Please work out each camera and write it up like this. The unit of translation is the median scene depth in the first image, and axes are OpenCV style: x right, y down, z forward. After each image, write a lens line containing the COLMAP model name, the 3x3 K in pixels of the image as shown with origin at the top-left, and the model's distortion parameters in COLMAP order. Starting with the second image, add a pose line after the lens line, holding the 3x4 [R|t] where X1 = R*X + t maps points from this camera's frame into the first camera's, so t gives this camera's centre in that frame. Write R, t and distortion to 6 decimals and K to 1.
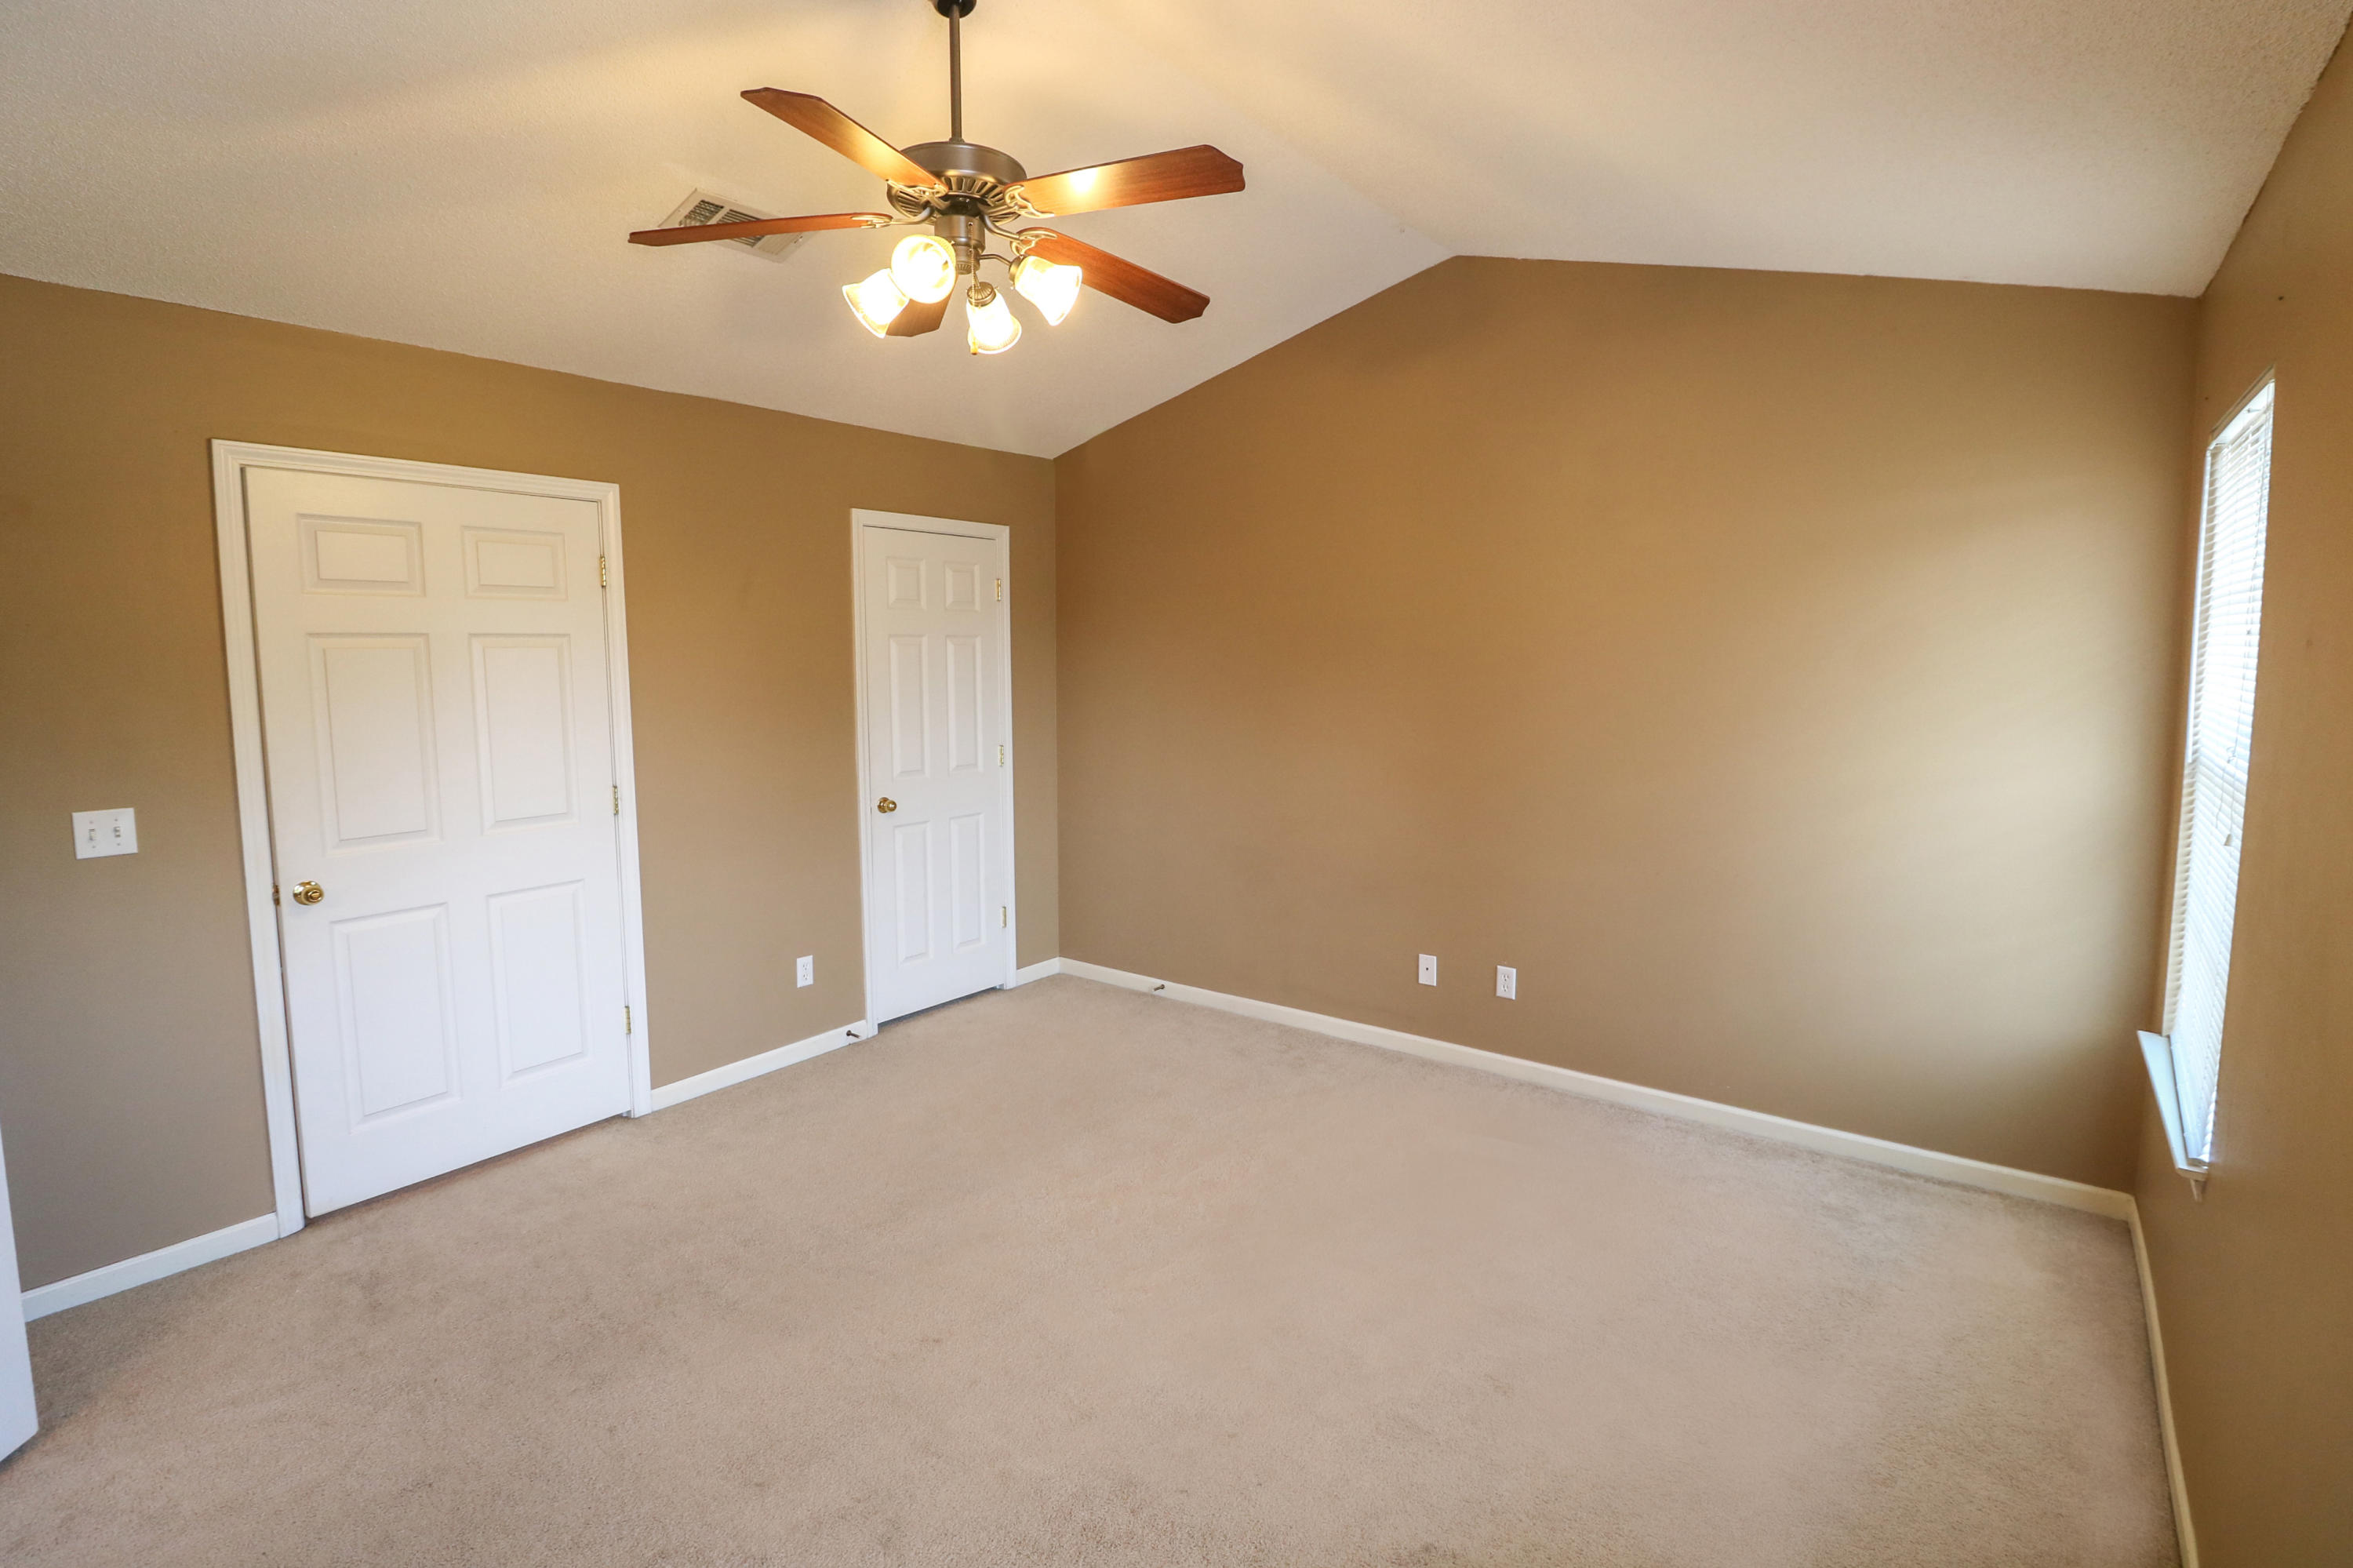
lens RADIAL K [[1104.7, 0, 1177.0], [0, 1104.7, 760.2], [0, 0, 1]] dist [-0.009985, -0.000878]
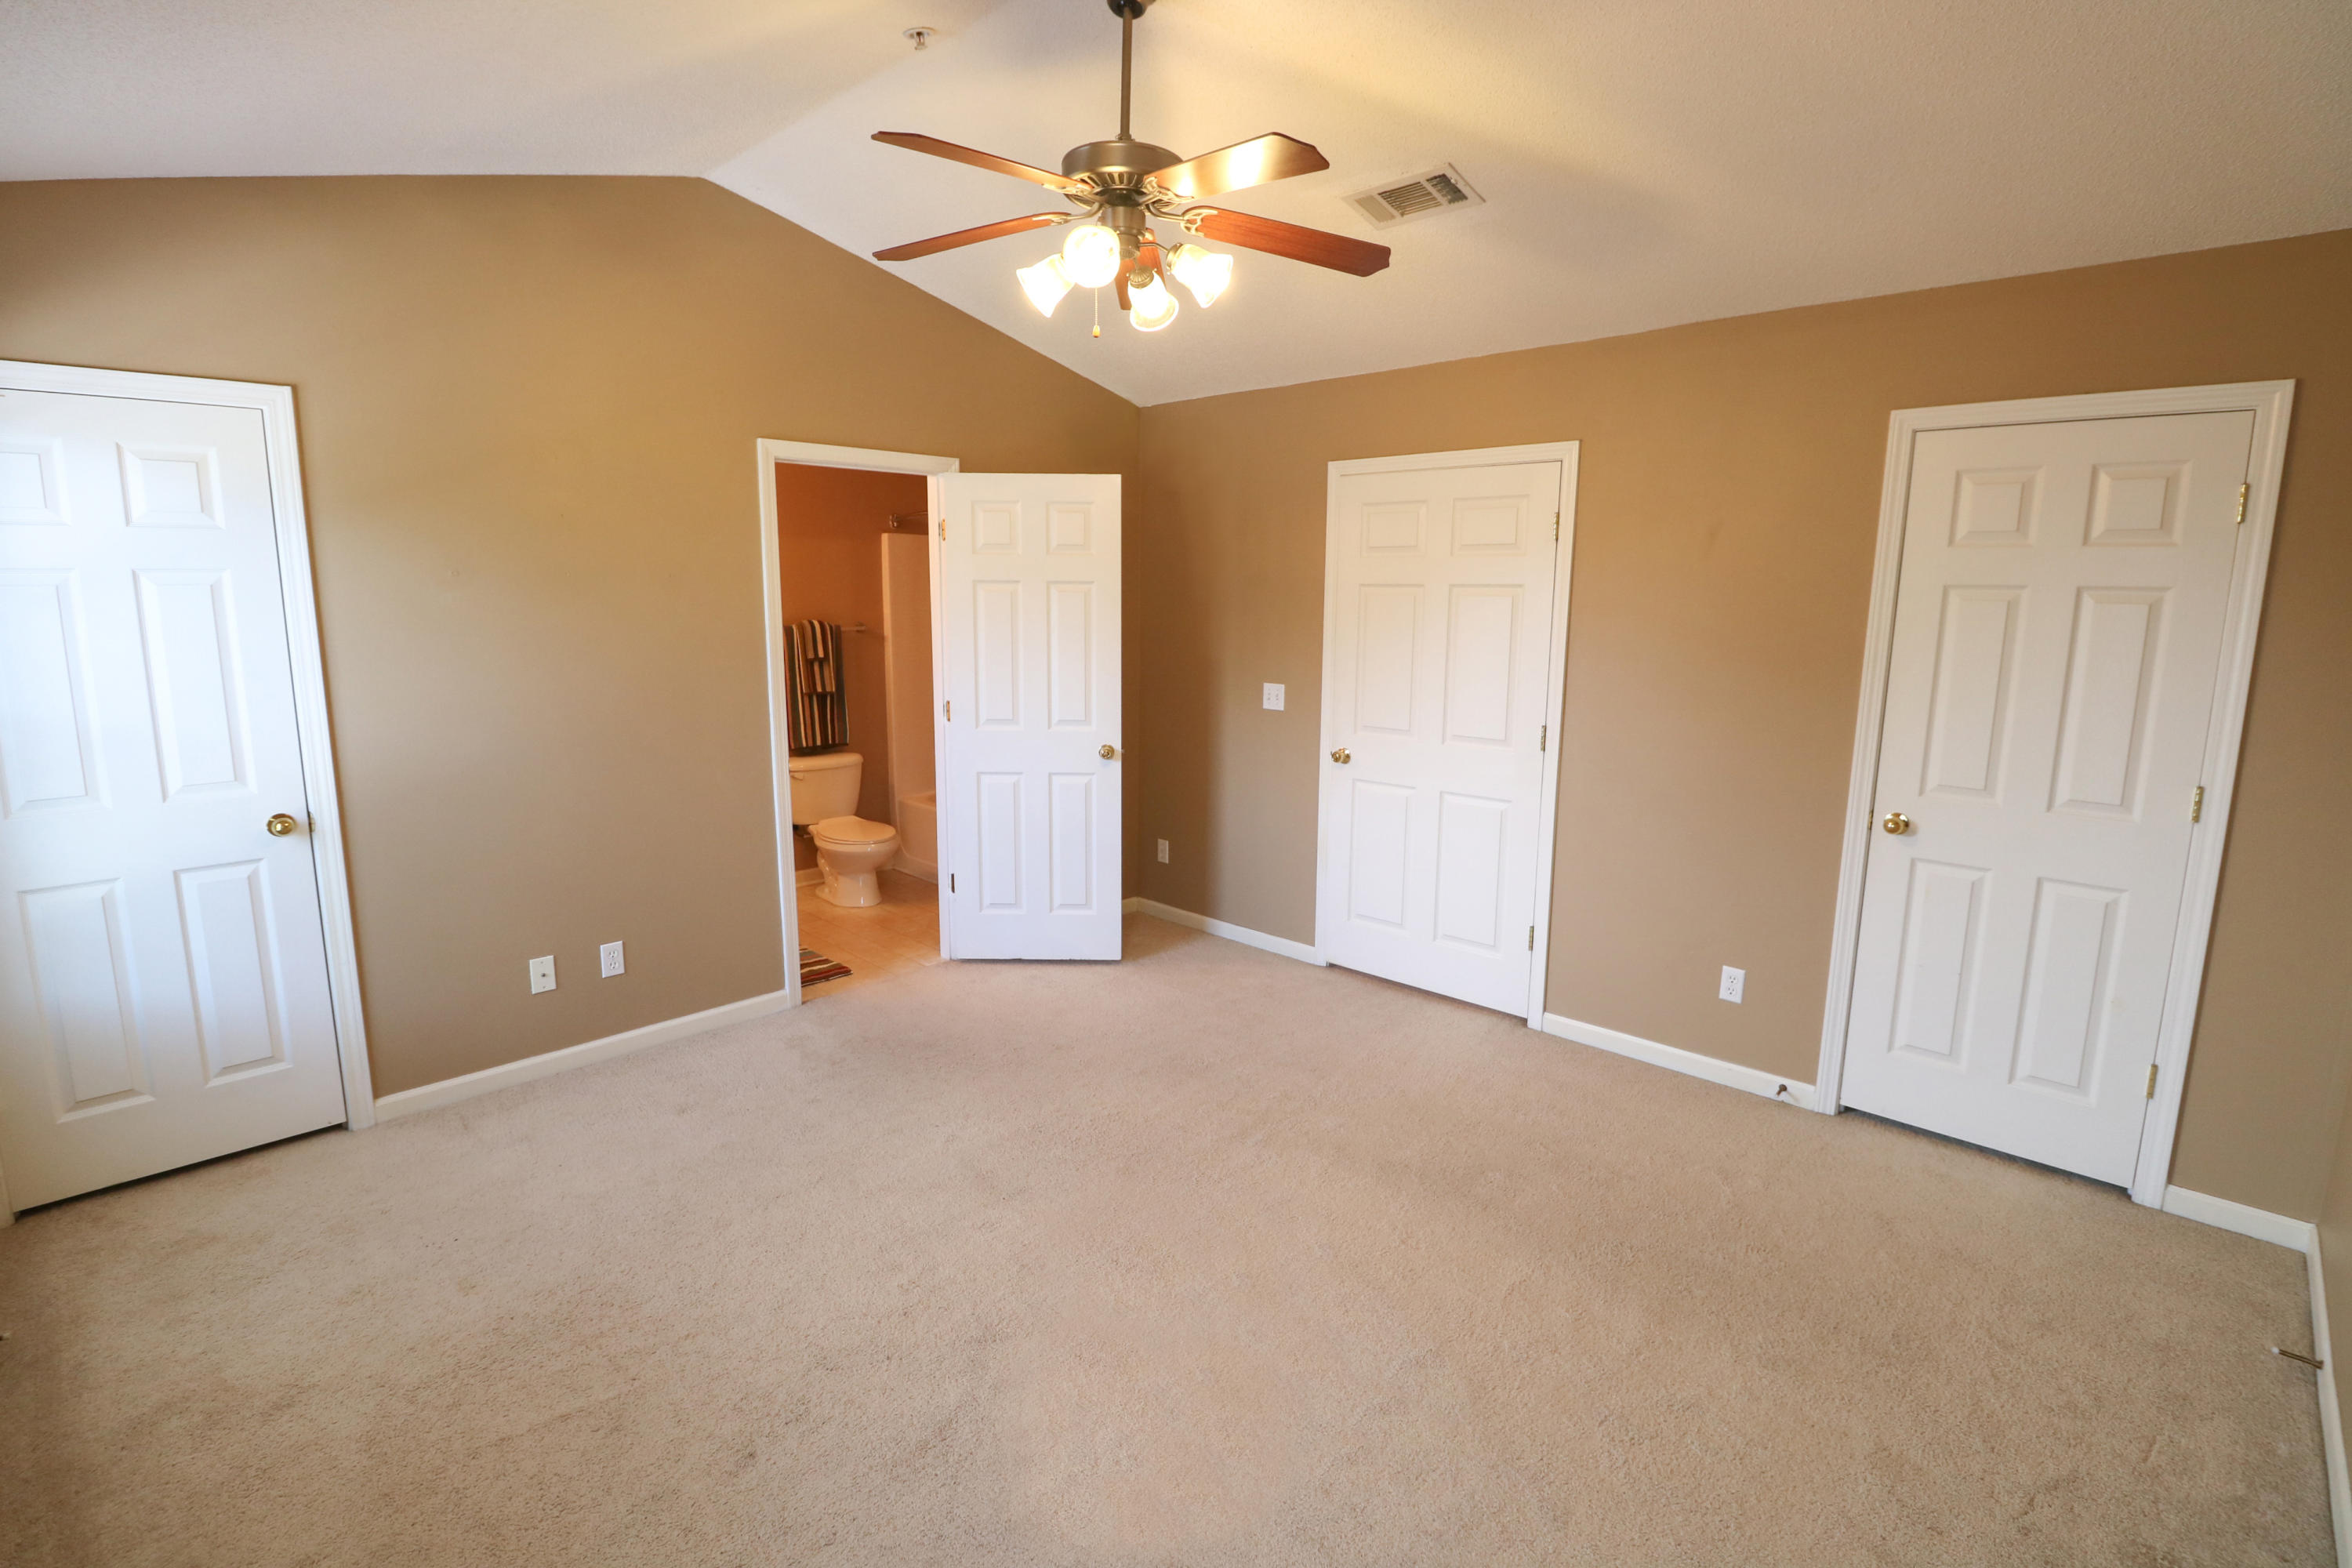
lens RADIAL K [[1104.2, 0, 1176.5], [0, 1104.2, 760.2], [0, 0, 1]] dist [-0.009985, -0.000878]
pose [[-0.111687, 0.161275, -0.980569, 0.674983], [-0.105555, 0.979235, 0.173079, -0.103871], [0.988122, 0.122834, -0.092344, 0.835396]]
